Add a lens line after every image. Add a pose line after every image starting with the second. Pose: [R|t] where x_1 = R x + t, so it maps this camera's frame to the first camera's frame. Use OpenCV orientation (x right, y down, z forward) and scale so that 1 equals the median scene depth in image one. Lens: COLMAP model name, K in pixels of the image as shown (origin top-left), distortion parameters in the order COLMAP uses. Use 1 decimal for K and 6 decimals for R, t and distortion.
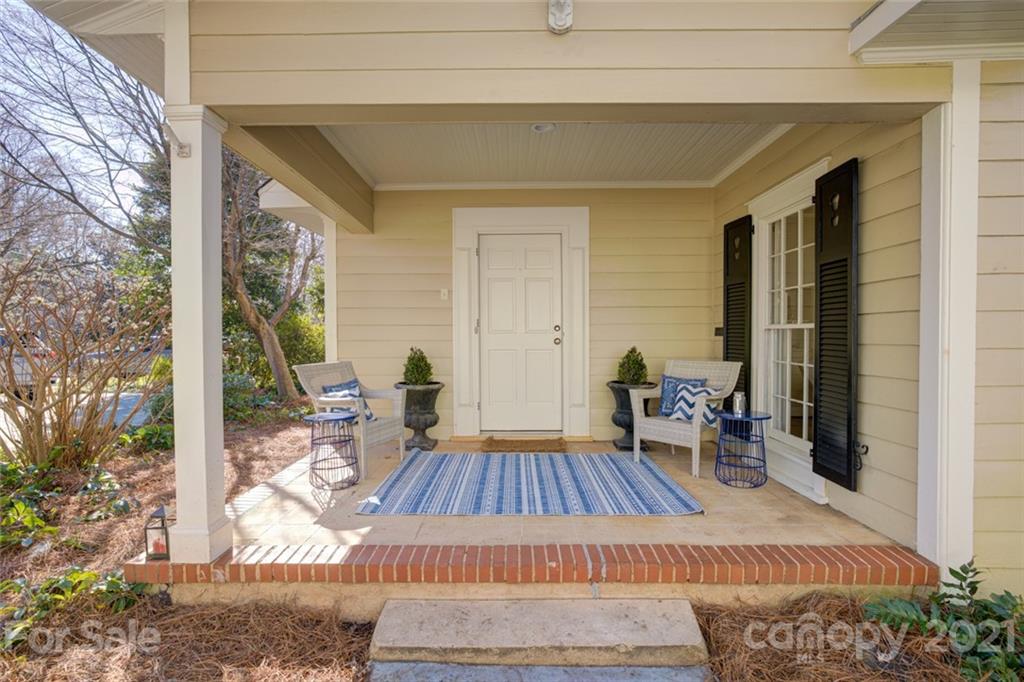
lens RADIAL K [[500.1, 0, 512.0], [0, 500.1, 341.0], [0, 0, 1]] dist [-0.043800, 0.024873]
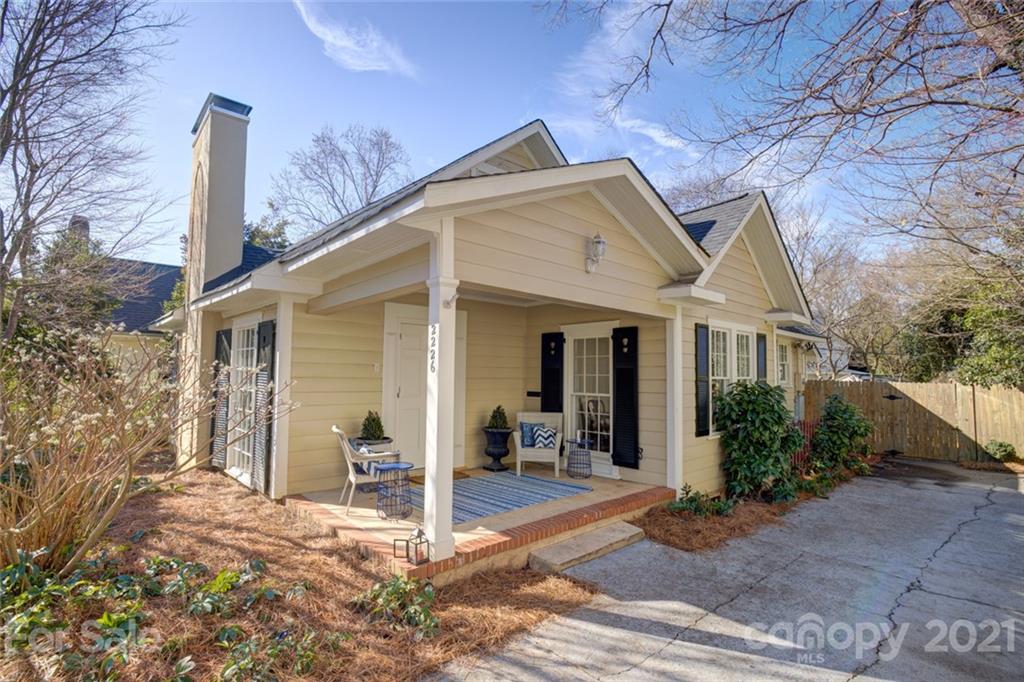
lens RADIAL K [[500.1, 0, 512.0], [0, 500.1, 341.0], [0, 0, 1]] dist [-0.043800, 0.024873]
pose [[0.715796, 0.057301, 0.695954, -1.231043], [-0.004995, 0.997022, -0.076951, -0.101218], [-0.698291, 0.051605, 0.713951, -0.258736]]
